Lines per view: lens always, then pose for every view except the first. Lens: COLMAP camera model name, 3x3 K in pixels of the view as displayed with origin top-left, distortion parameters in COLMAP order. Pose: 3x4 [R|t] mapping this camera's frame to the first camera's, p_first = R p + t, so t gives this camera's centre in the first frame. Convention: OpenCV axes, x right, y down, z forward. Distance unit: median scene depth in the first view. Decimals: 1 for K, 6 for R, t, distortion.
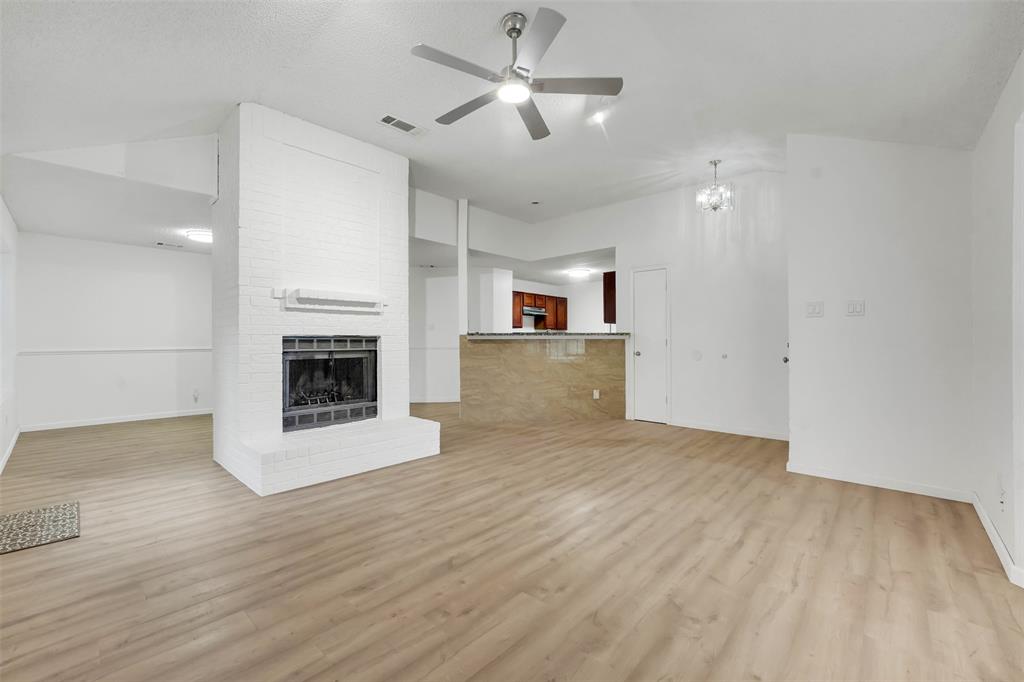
lens RADIAL K [[428.4, 0, 512.0], [0, 428.4, 341.0], [0, 0, 1]] dist [-0.023991, 0.000551]
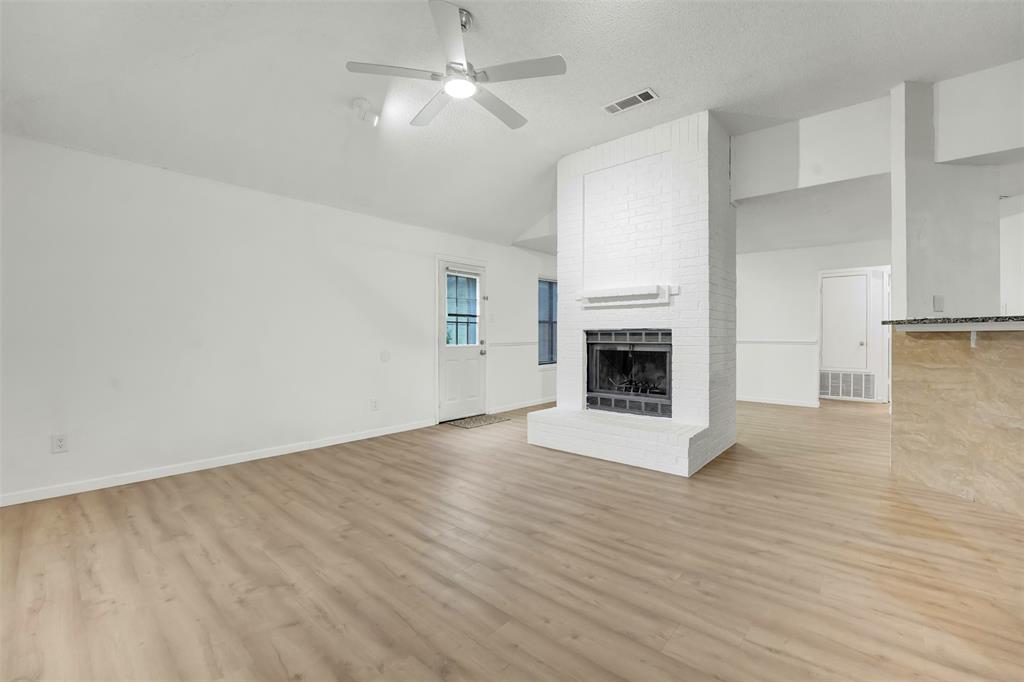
lens RADIAL K [[428.4, 0, 512.0], [0, 428.4, 341.0], [0, 0, 1]] dist [-0.023991, 0.000551]
pose [[0.015627, 0.020735, -0.999663, 0.667628], [0.003374, 0.999778, 0.020790, -0.006590], [0.999872, -0.003698, 0.015553, 0.727876]]
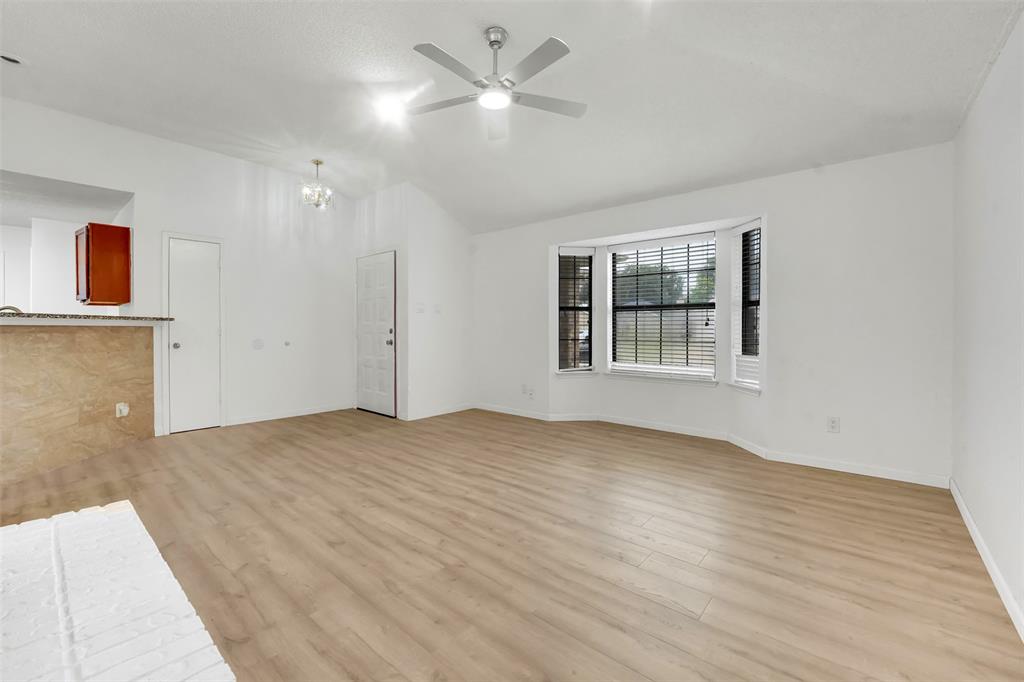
lens RADIAL K [[416.1, 0, 510.3], [0, 416.1, 332.3], [0, 0, 1]] dist [-0.024943, 0.000062]
pose [[-0.019719, -0.007444, 0.999778, -0.688741], [-0.000201, 0.999972, 0.007442, 0.000511], [-0.999806, -0.000055, -0.019720, 0.642056]]
